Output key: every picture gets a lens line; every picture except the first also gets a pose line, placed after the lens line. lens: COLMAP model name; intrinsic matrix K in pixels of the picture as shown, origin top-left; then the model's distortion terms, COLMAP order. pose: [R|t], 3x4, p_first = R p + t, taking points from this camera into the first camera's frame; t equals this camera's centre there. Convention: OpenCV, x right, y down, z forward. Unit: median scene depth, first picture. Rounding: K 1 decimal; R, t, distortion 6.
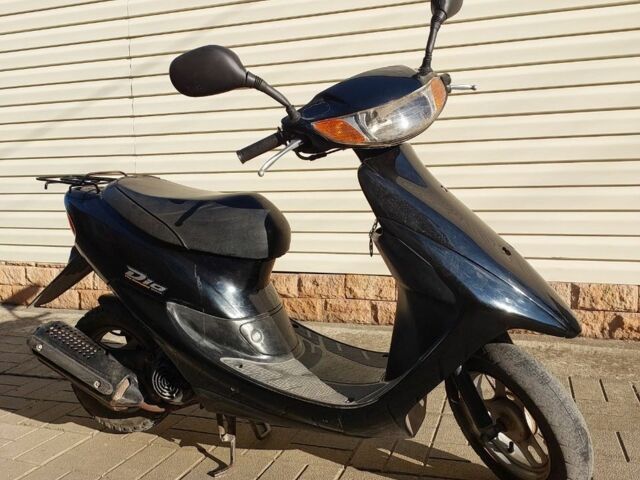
lens RADIAL K [[529.6, 0, 321.0], [0, 529.6, 241.7], [0, 0, 1]] dist [0.064169, -0.002495]
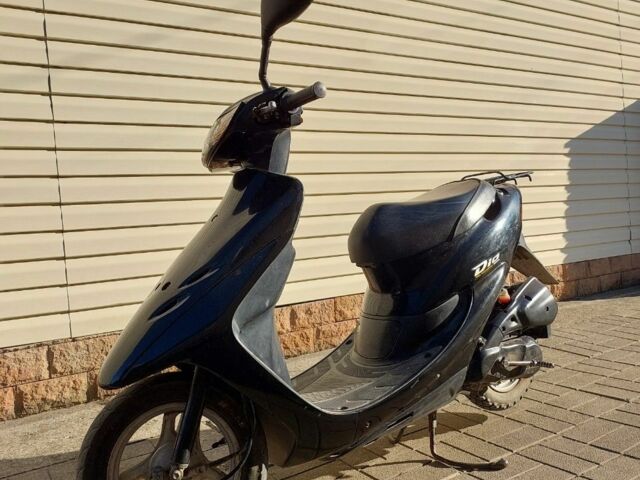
lens RADIAL K [[580.1, 0, 319.7], [0, 580.1, 233.2], [0, 0, 1]] dist [0.065458, -0.126724]
pose [[0.640794, -0.046494, 0.766304, -0.798310], [0.125591, 0.991066, -0.044890, -0.013357], [-0.757371, 0.125006, 0.640908, 0.299762]]
